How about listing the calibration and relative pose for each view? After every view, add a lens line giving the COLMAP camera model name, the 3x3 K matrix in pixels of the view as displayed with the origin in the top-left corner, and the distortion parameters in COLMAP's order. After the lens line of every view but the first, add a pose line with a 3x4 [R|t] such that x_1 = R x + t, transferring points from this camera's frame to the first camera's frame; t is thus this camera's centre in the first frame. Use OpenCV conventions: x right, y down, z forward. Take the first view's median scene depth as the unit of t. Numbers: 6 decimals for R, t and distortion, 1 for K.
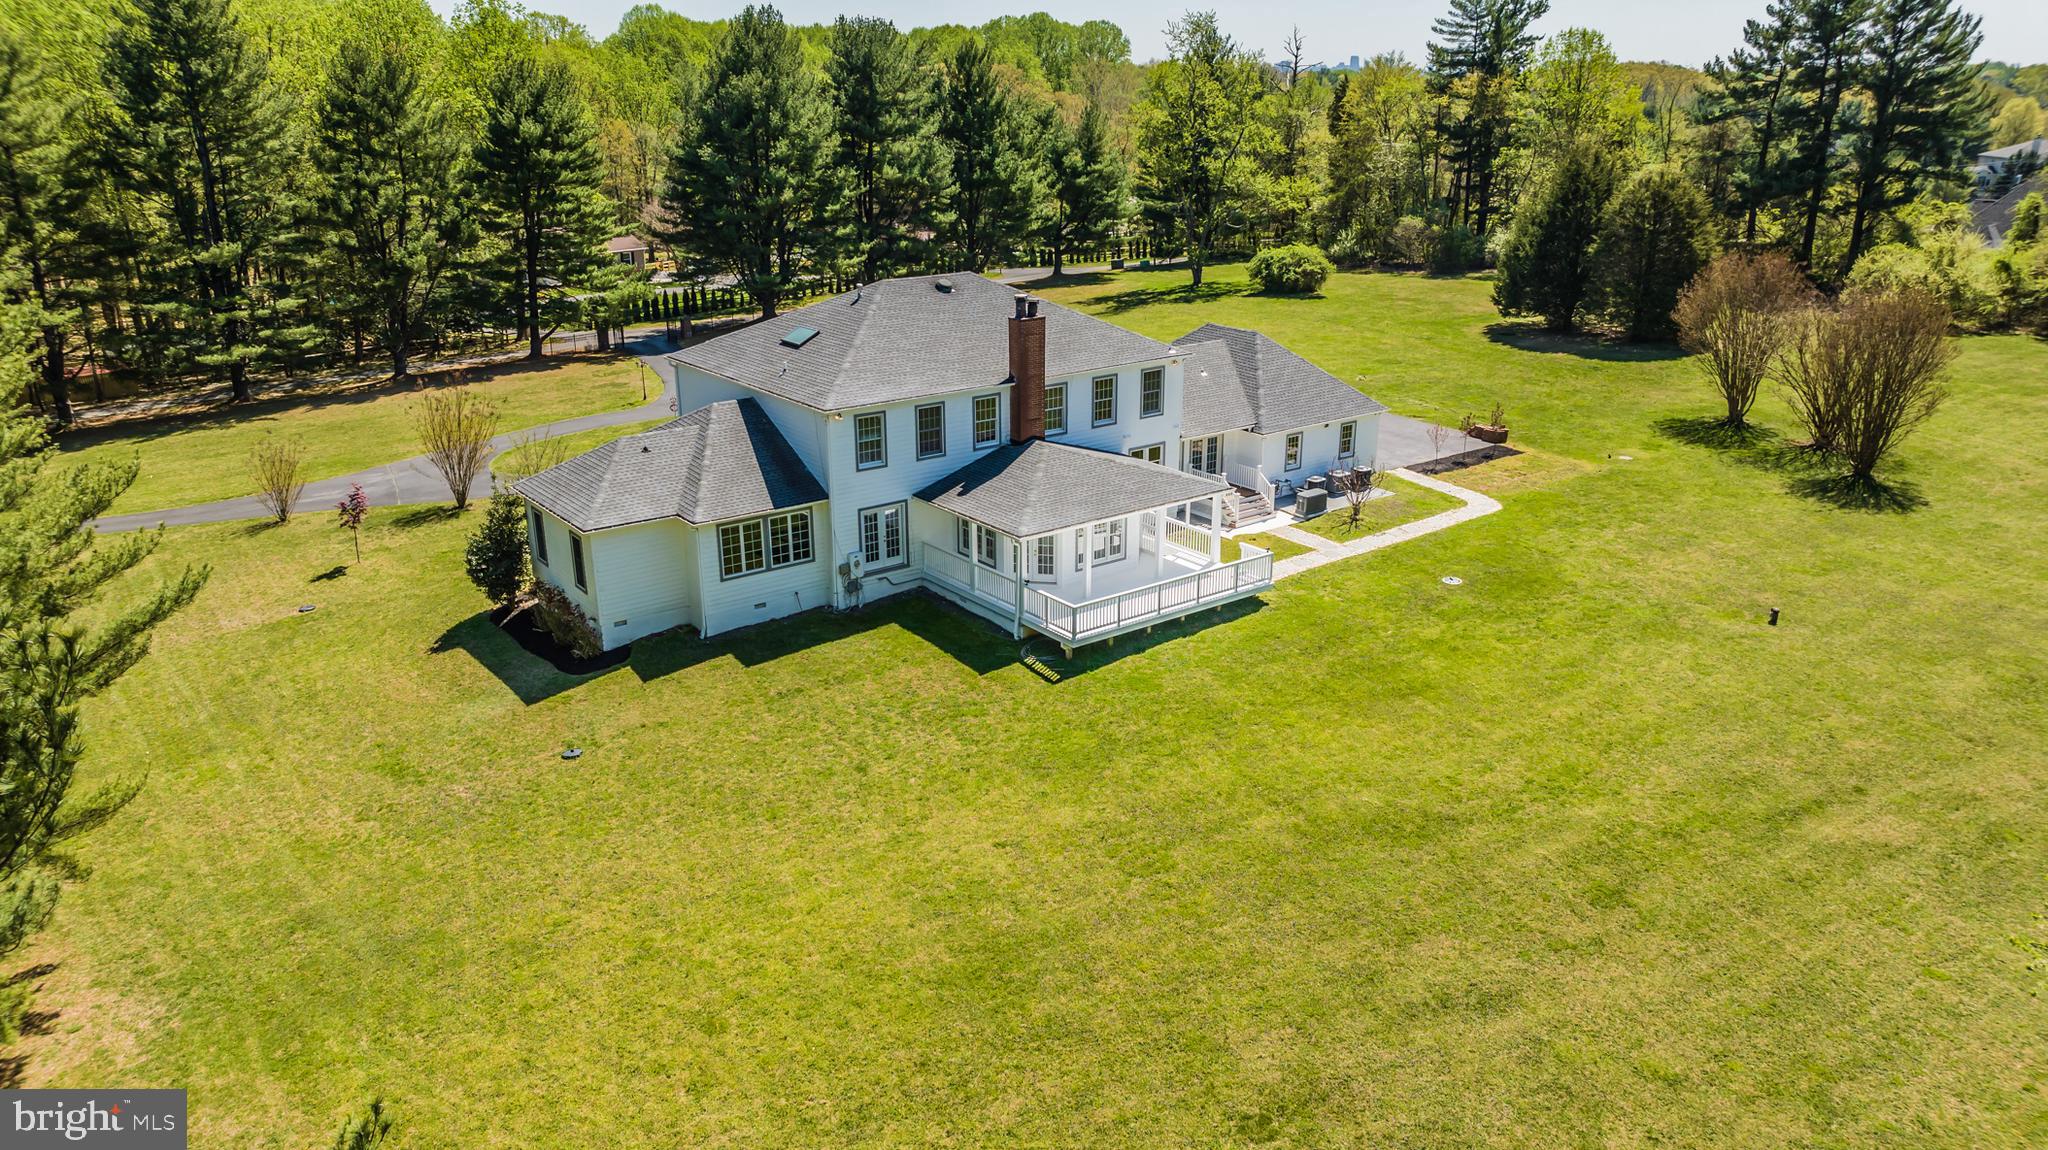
lens RADIAL K [[1443.3, 0, 1029.9], [0, 1443.3, 572.7], [0, 0, 1]] dist [-0.024309, 0.007743]
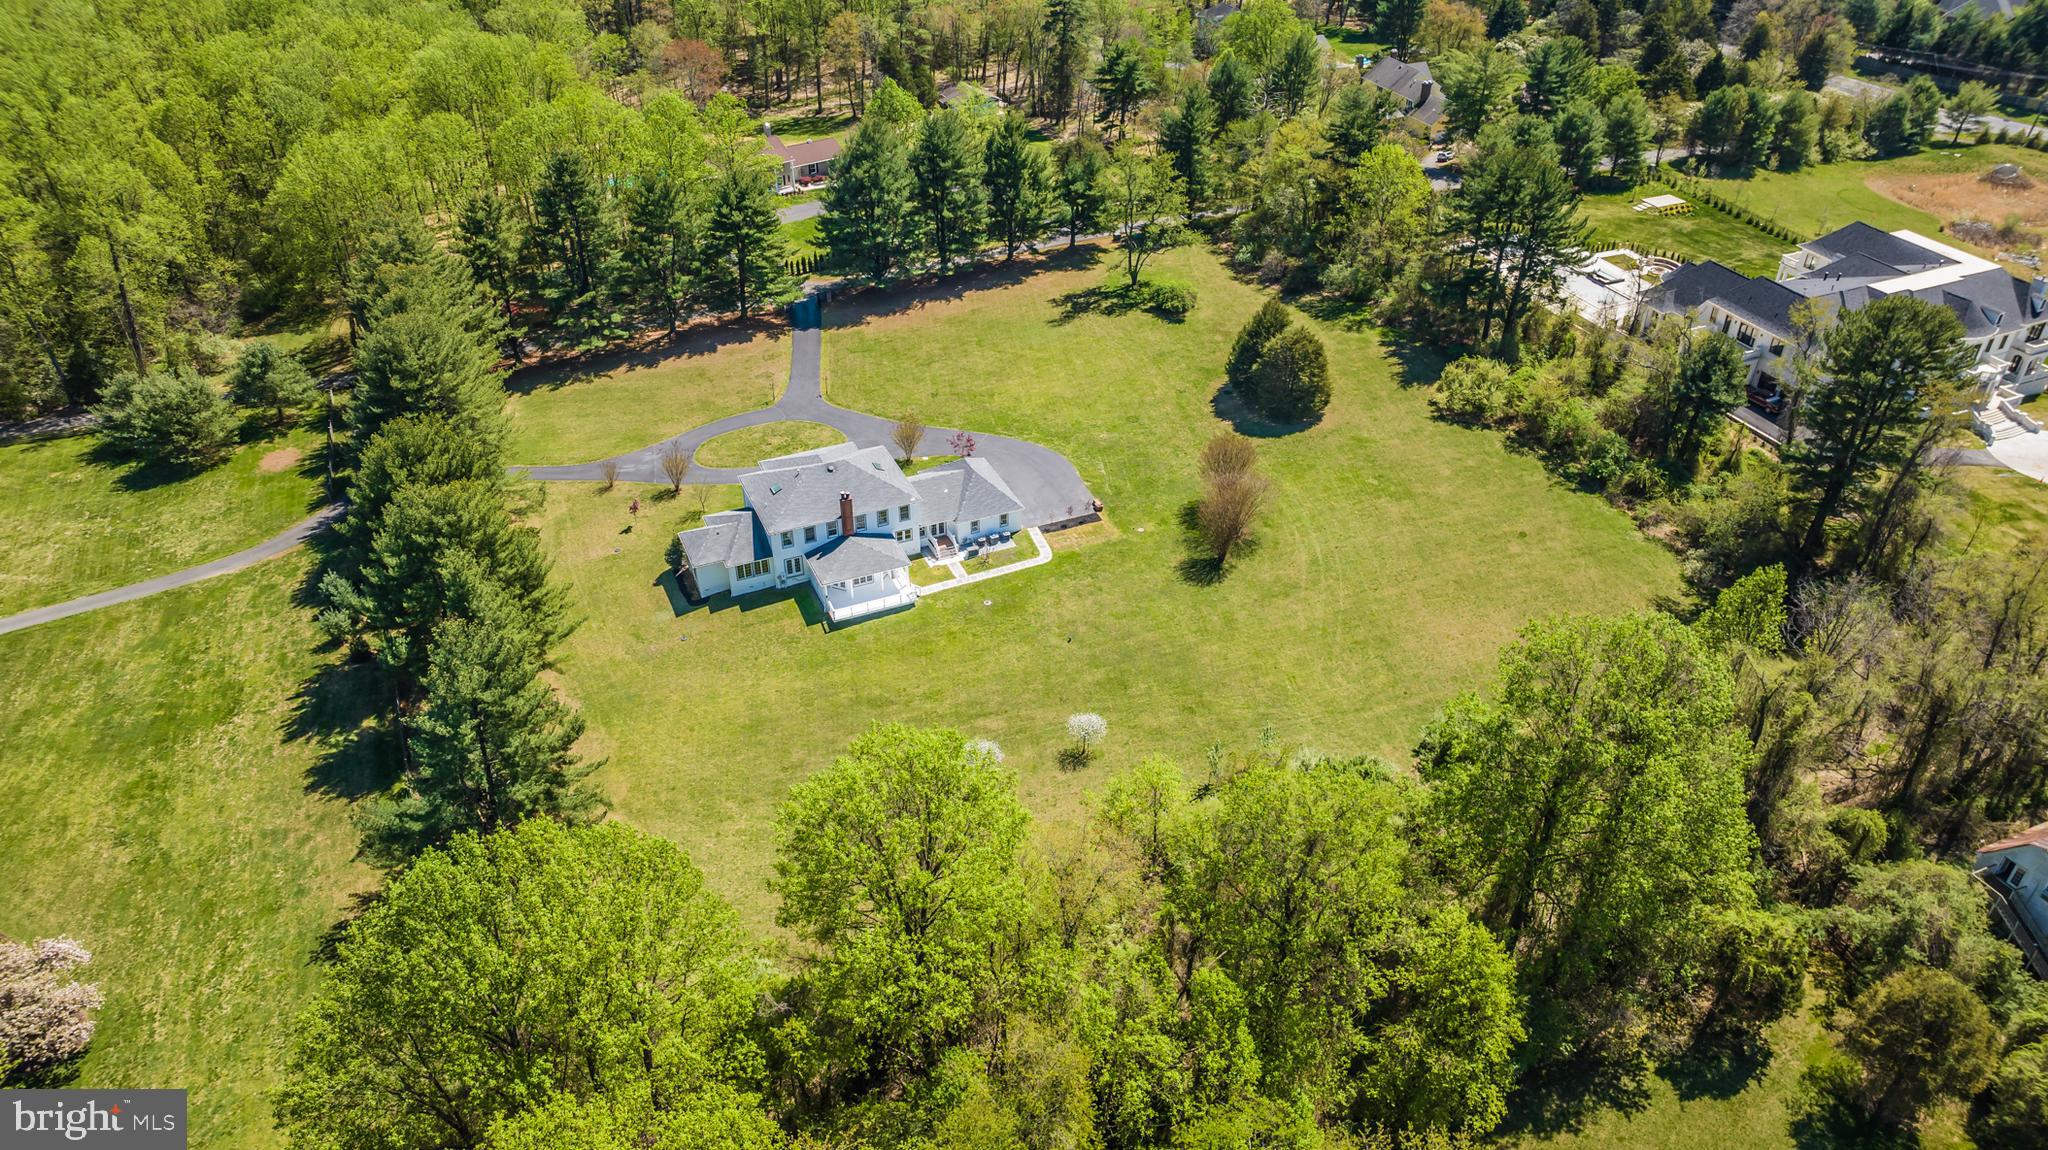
lens RADIAL K [[1445.1, 0, 1030.3], [0, 1445.1, 568.7], [0, 0, 1]] dist [-0.016784, -0.001757]
pose [[0.972388, 0.137315, -0.188696, 0.925613], [-0.081569, 0.957552, 0.276478, -0.873848], [0.218651, -0.253452, 0.942313, -1.689851]]
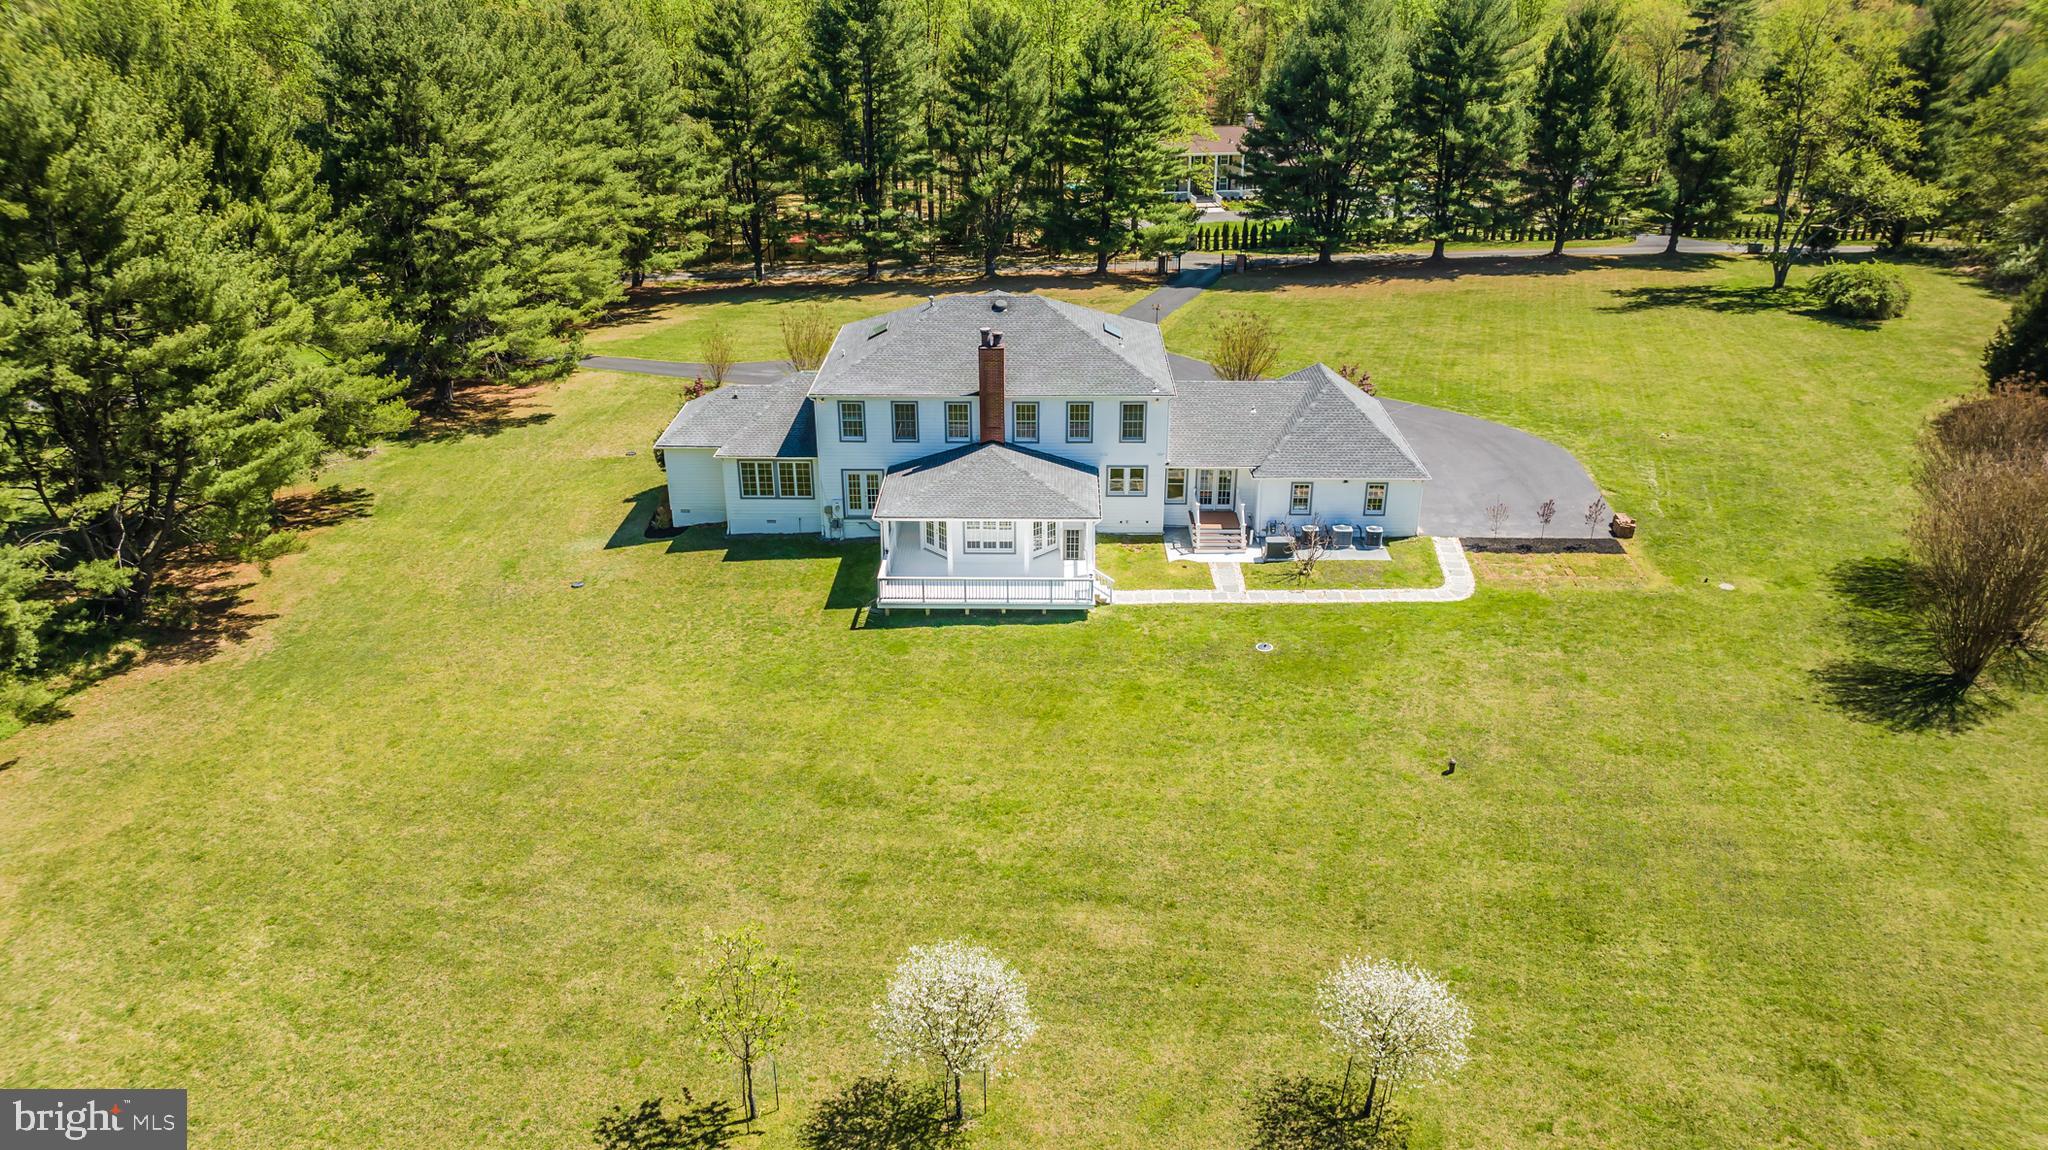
lens RADIAL K [[1443.3, 0, 1029.9], [0, 1443.3, 572.7], [0, 0, 1]] dist [-0.024309, 0.007743]
pose [[0.787314, 0.253869, -0.561860, 0.771875], [-0.202873, 0.967218, 0.152746, -0.184740], [0.582219, -0.006273, 0.813008, 0.005190]]
